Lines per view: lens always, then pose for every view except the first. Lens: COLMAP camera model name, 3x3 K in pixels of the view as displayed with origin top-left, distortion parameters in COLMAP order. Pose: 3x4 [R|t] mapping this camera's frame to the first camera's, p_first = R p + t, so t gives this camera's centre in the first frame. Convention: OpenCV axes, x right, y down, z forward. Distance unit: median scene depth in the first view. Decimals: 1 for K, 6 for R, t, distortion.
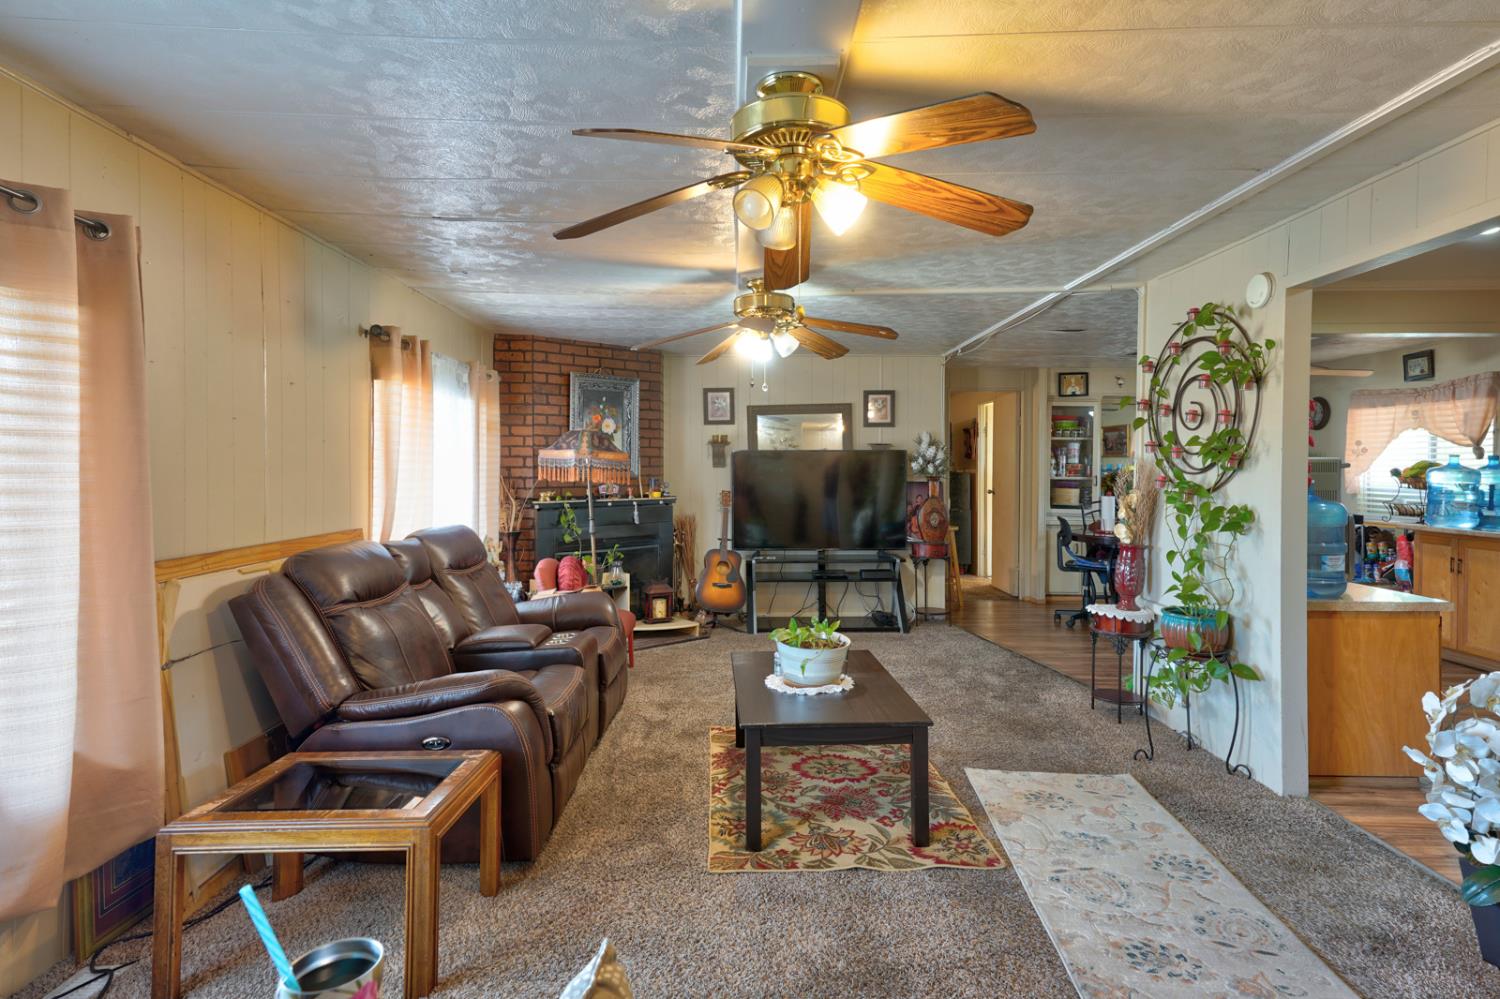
lens RADIAL K [[758.3, 0, 716.2], [0, 758.3, 469.6], [0, 0, 1]] dist [0.003687, -0.001766]
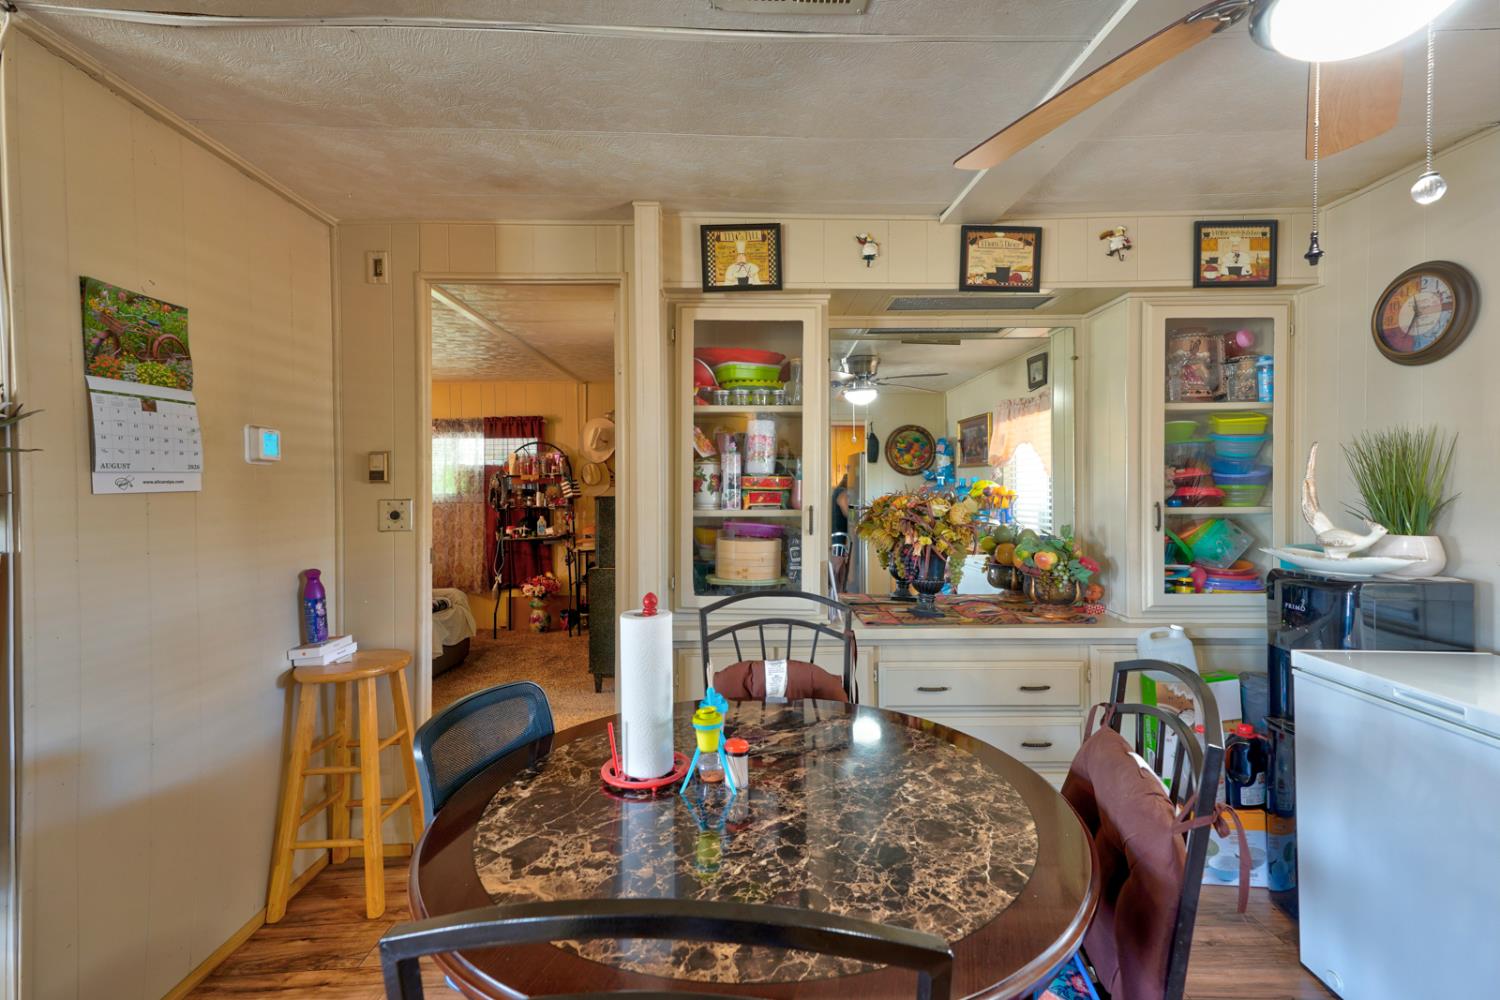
lens RADIAL K [[660.9, 0, 756.2], [0, 660.9, 489.9], [0, 0, 1]] dist [0.036345, -0.000096]
pose [[0.997796, -0.009417, 0.065683, 0.575817], [0.009264, 0.999954, 0.002633, -0.001652], [-0.065705, -0.002018, 0.997837, 0.860894]]
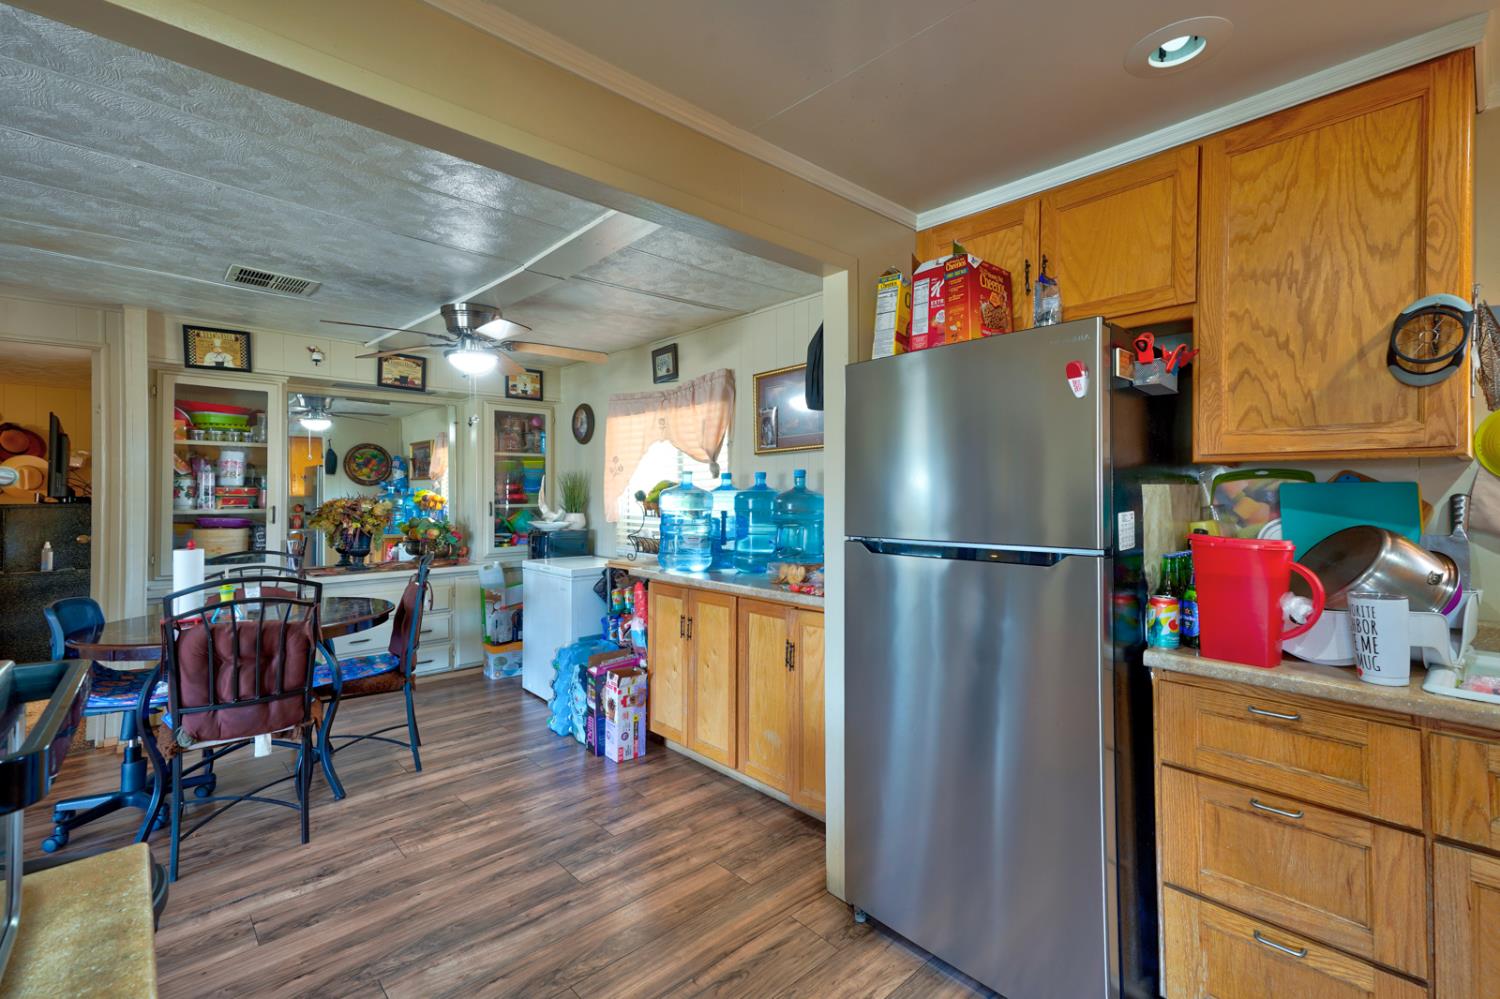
lens RADIAL K [[660.9, 0, 754.3], [0, 660.9, 488.2], [0, 0, 1]] dist [0.036345, -0.000096]
pose [[0.703087, -0.003239, 0.711096, 0.493903], [0.011089, 0.999918, -0.006410, 0.001560], [-0.711017, 0.012392, 0.703065, 0.442381]]
